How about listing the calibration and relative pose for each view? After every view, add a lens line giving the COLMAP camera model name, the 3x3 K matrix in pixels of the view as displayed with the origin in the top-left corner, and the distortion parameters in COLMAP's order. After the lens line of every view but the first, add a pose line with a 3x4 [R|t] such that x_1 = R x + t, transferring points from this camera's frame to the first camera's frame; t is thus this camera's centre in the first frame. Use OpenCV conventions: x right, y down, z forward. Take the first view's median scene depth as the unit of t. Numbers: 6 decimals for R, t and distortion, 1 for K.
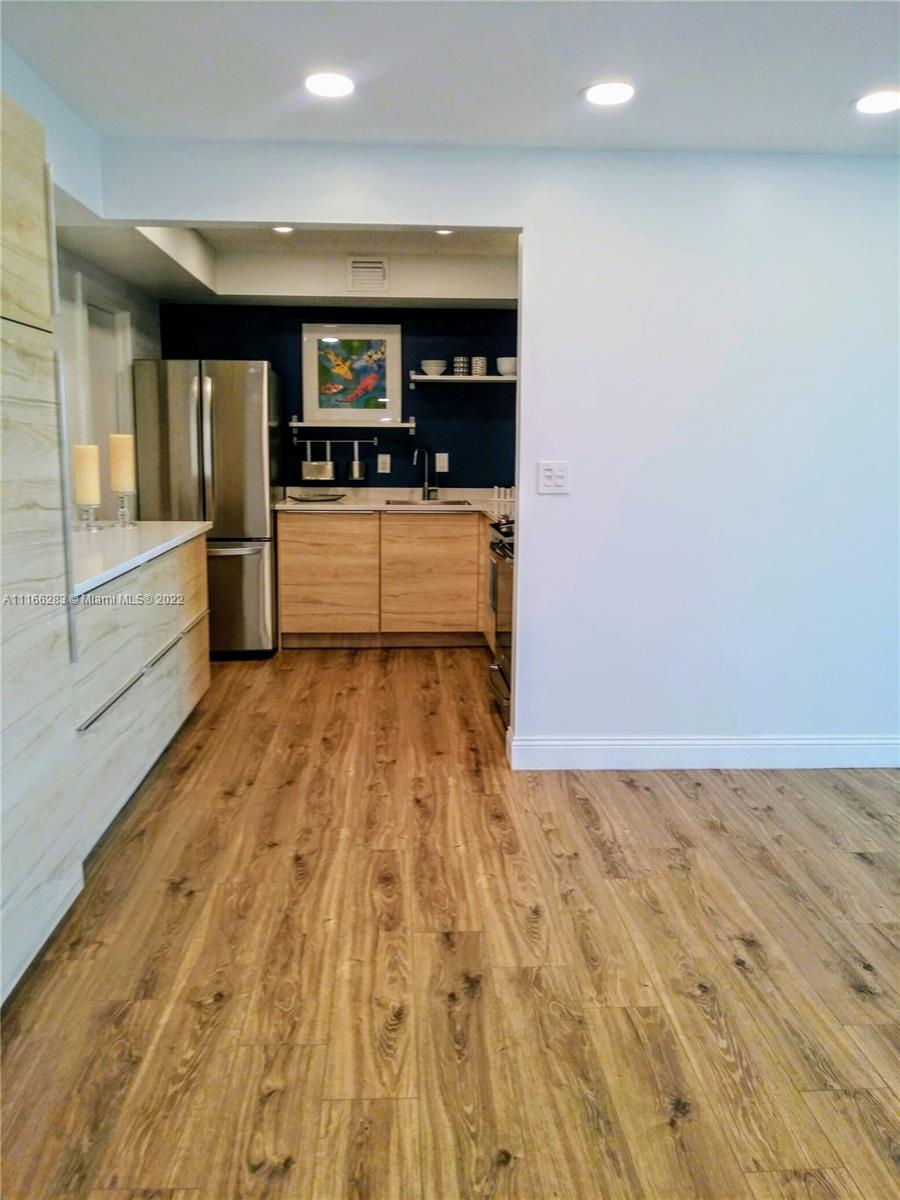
lens RADIAL K [[963.7, 0, 450.0], [0, 963.7, 589.3], [0, 0, 1]] dist [0.032399, -0.074865]
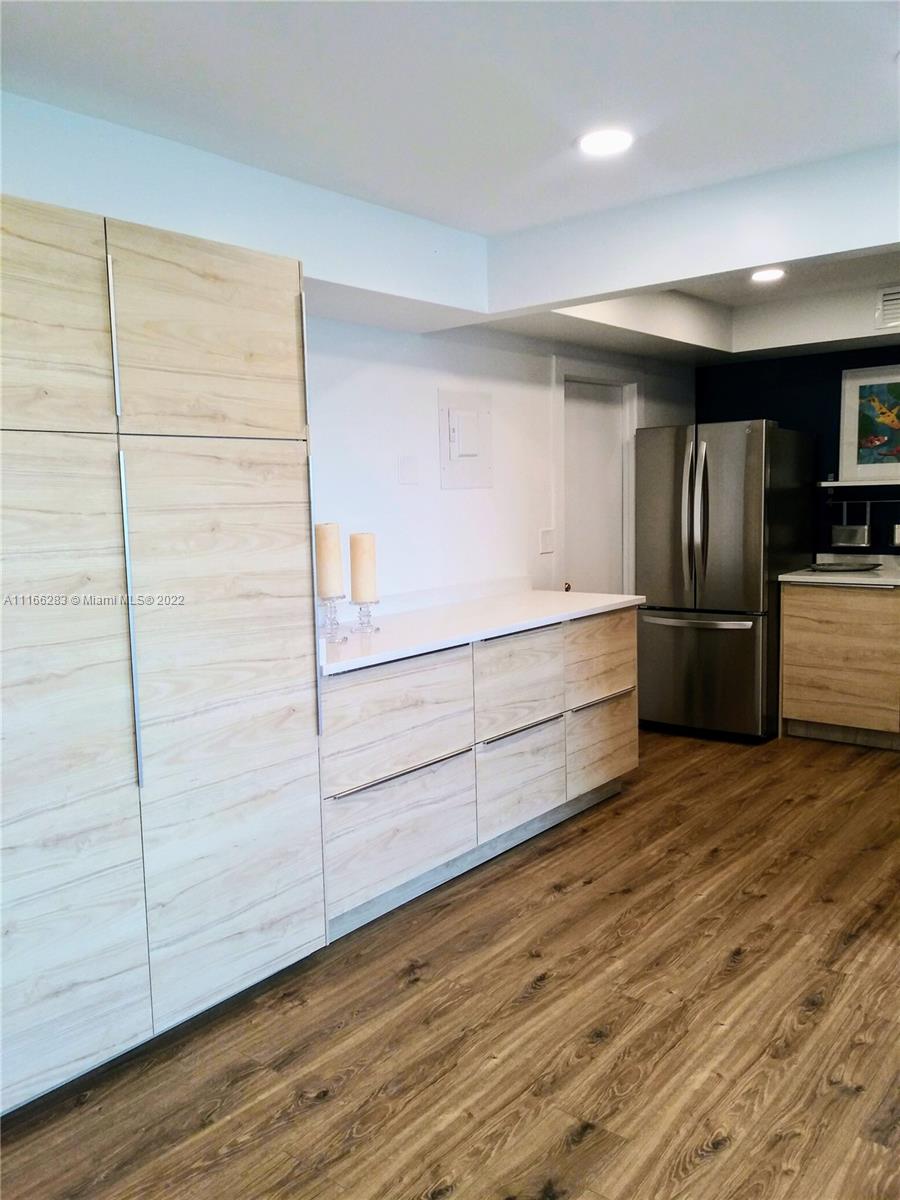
lens RADIAL K [[963.7, 0, 448.4], [0, 963.7, 596.6], [0, 0, 1]] dist [0.032399, -0.074865]
pose [[0.739103, 0.042368, -0.672259, 0.358215], [-0.069557, 0.997485, -0.013608, -0.061330], [0.669992, 0.056817, 0.740191, 0.225926]]
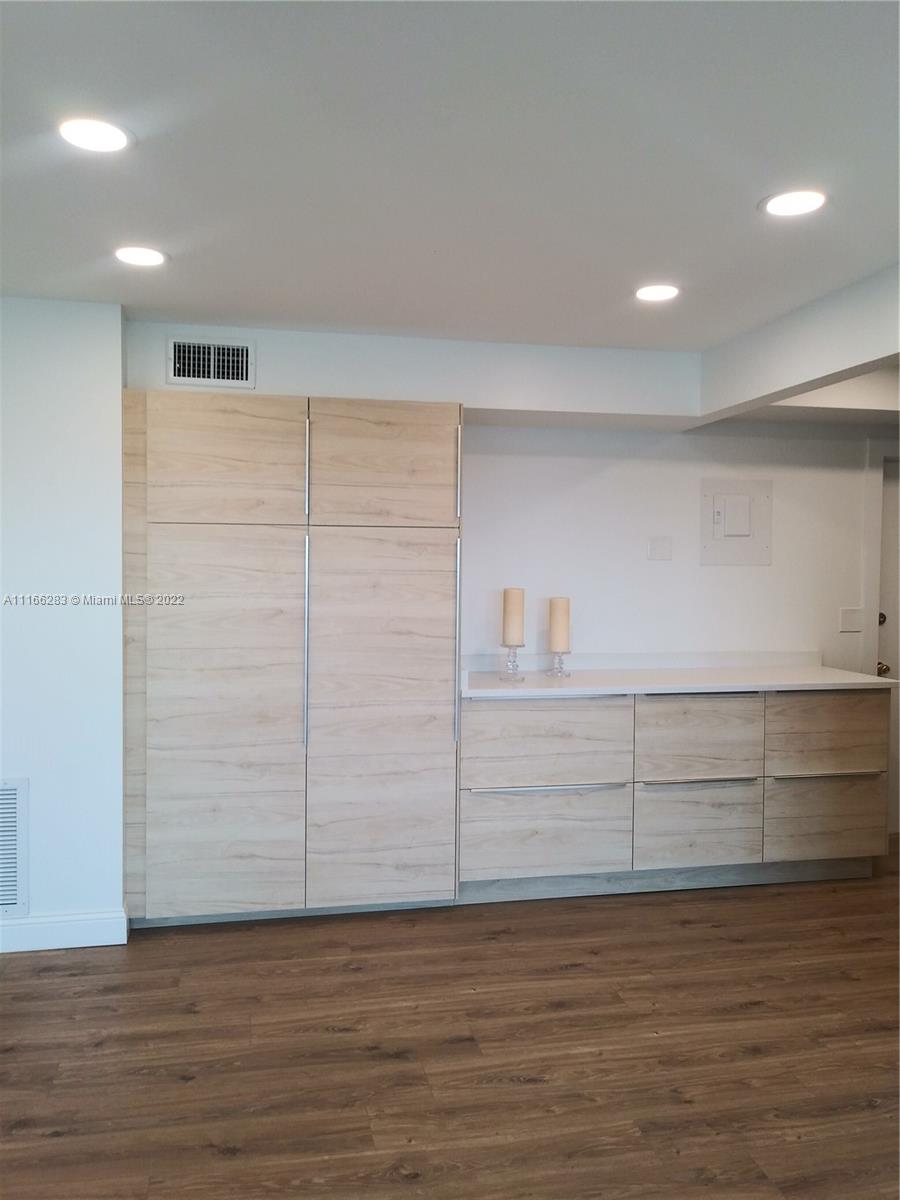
lens RADIAL K [[963.7, 0, 448.2], [0, 963.7, 596.6], [0, 0, 1]] dist [0.032399, -0.074865]
pose [[0.154294, 0.028247, -0.987621, 0.869249], [-0.159928, 0.987123, 0.003248, -0.118975], [0.974996, 0.157447, 0.156825, 0.576130]]
